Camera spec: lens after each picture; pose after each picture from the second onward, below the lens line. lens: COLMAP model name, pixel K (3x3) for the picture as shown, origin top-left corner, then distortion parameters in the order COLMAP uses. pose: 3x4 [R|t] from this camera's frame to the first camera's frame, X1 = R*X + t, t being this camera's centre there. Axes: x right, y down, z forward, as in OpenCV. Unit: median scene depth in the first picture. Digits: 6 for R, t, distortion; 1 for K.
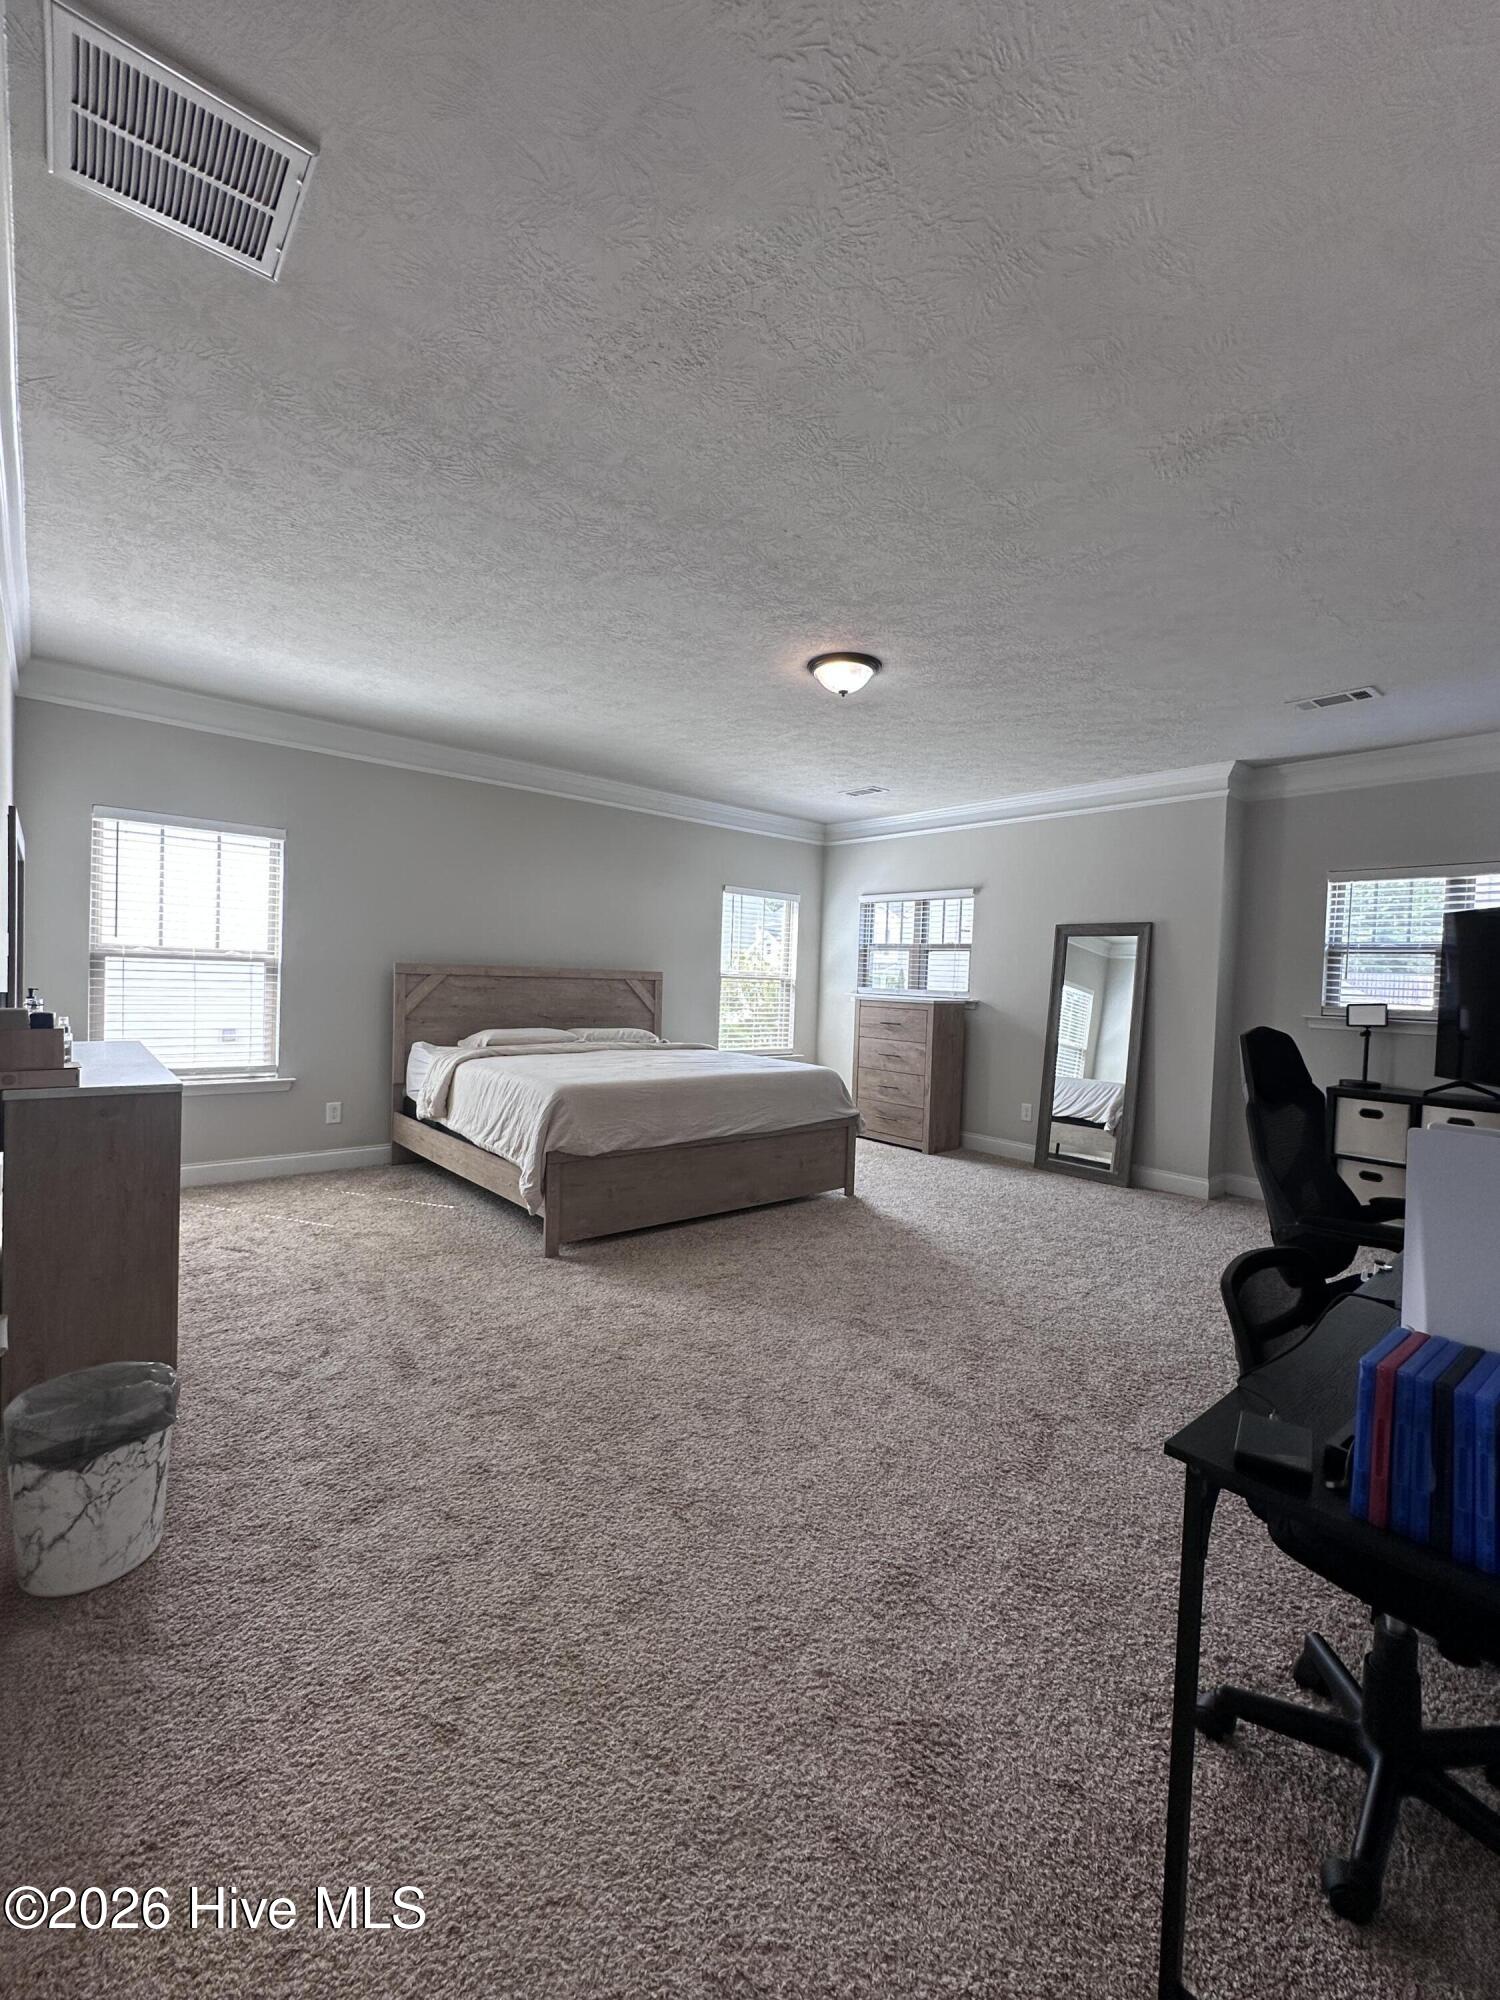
lens RADIAL K [[810.0, 0, 746.4], [0, 810.0, 1001.8], [0, 0, 1]] dist [-0.005538, 0.000467]
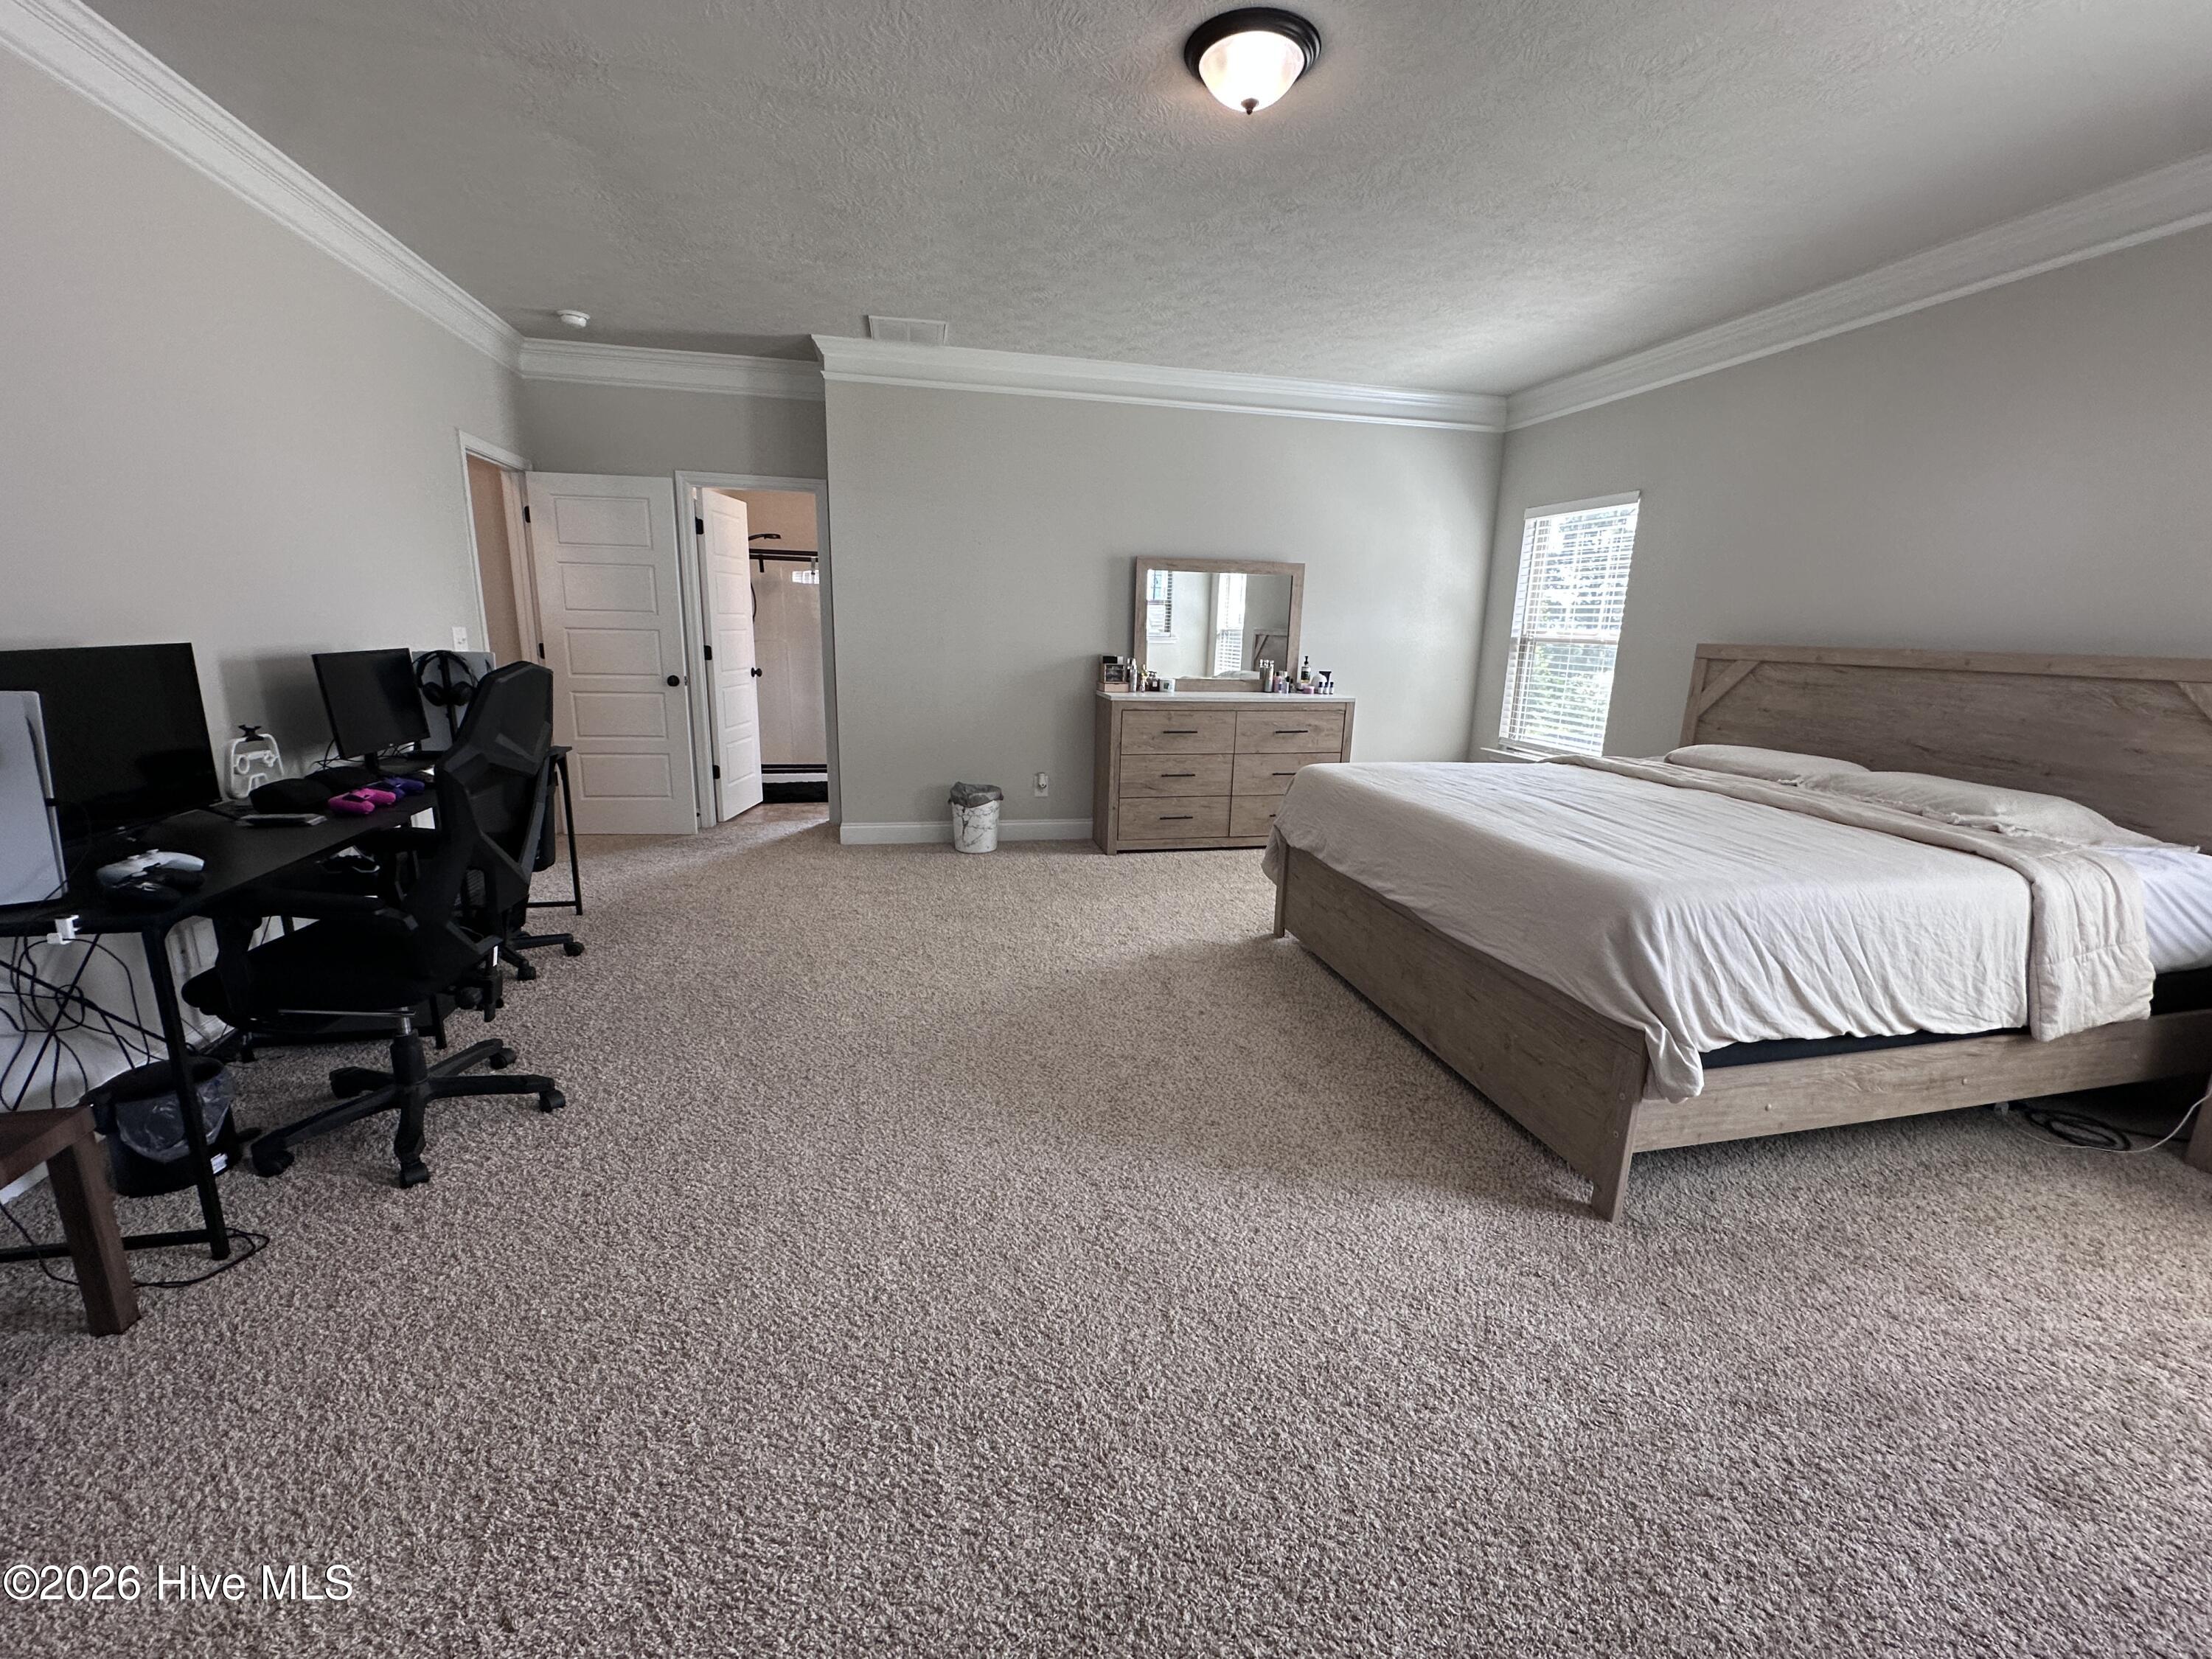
lens RADIAL K [[895.8, 0, 1106.4], [0, 895.8, 822.8], [0, 0, 1]] dist [-0.005538, 0.000467]
pose [[-0.454427, 0.151801, -0.877754, 0.543632], [-0.066153, 0.976901, 0.203196, -0.017462], [0.888324, 0.150404, -0.433888, 0.876423]]
